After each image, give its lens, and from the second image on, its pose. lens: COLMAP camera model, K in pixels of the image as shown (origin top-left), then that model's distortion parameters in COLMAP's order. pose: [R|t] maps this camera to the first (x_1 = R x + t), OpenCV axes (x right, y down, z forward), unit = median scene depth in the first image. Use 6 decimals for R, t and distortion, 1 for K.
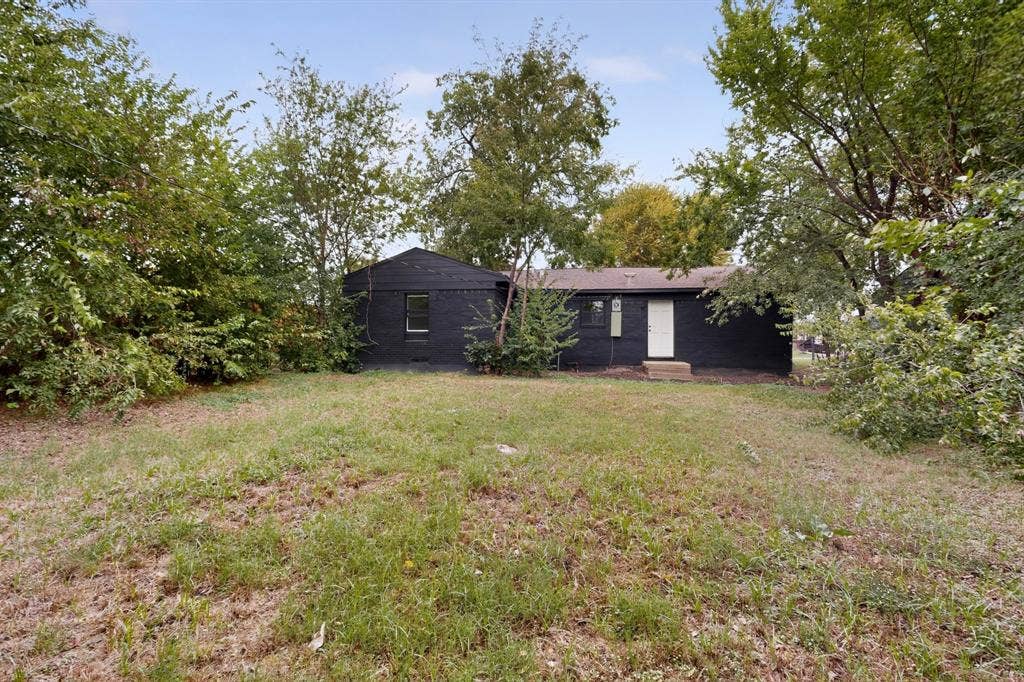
lens RADIAL K [[453.5, 0, 510.9], [0, 453.5, 343.6], [0, 0, 1]] dist [0.000391, -0.000025]
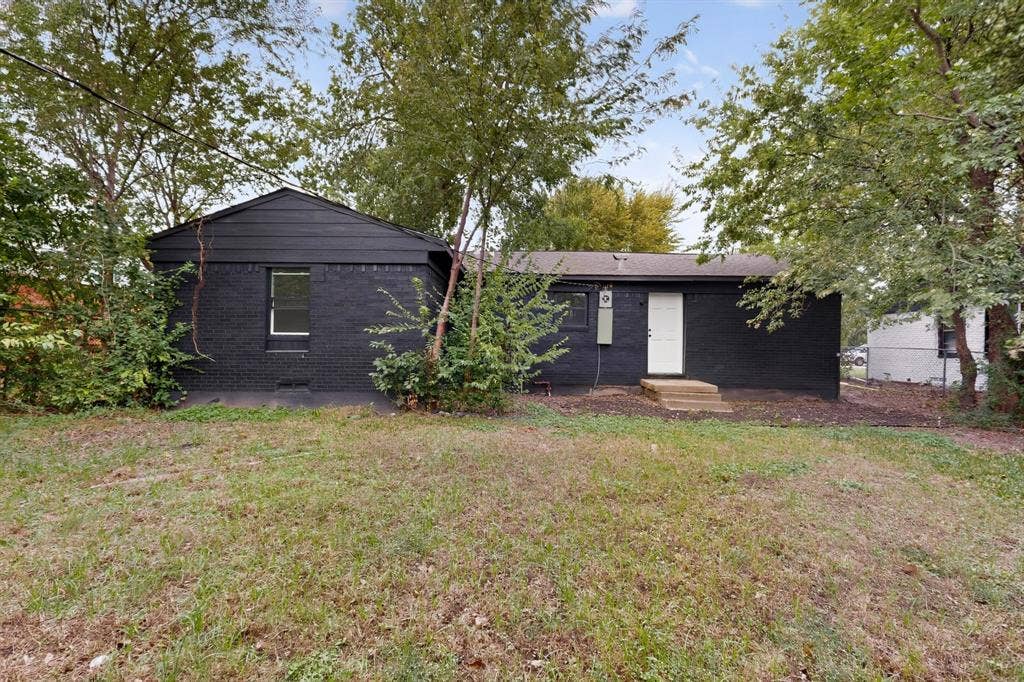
lens RADIAL K [[453.5, 0, 510.9], [0, 453.5, 343.6], [0, 0, 1]] dist [0.000391, -0.000025]
pose [[0.989558, 0.005116, 0.144043, -0.011211], [-0.004237, 0.999971, -0.006405, -0.013320], [-0.144072, 0.005728, 0.989551, 0.391481]]
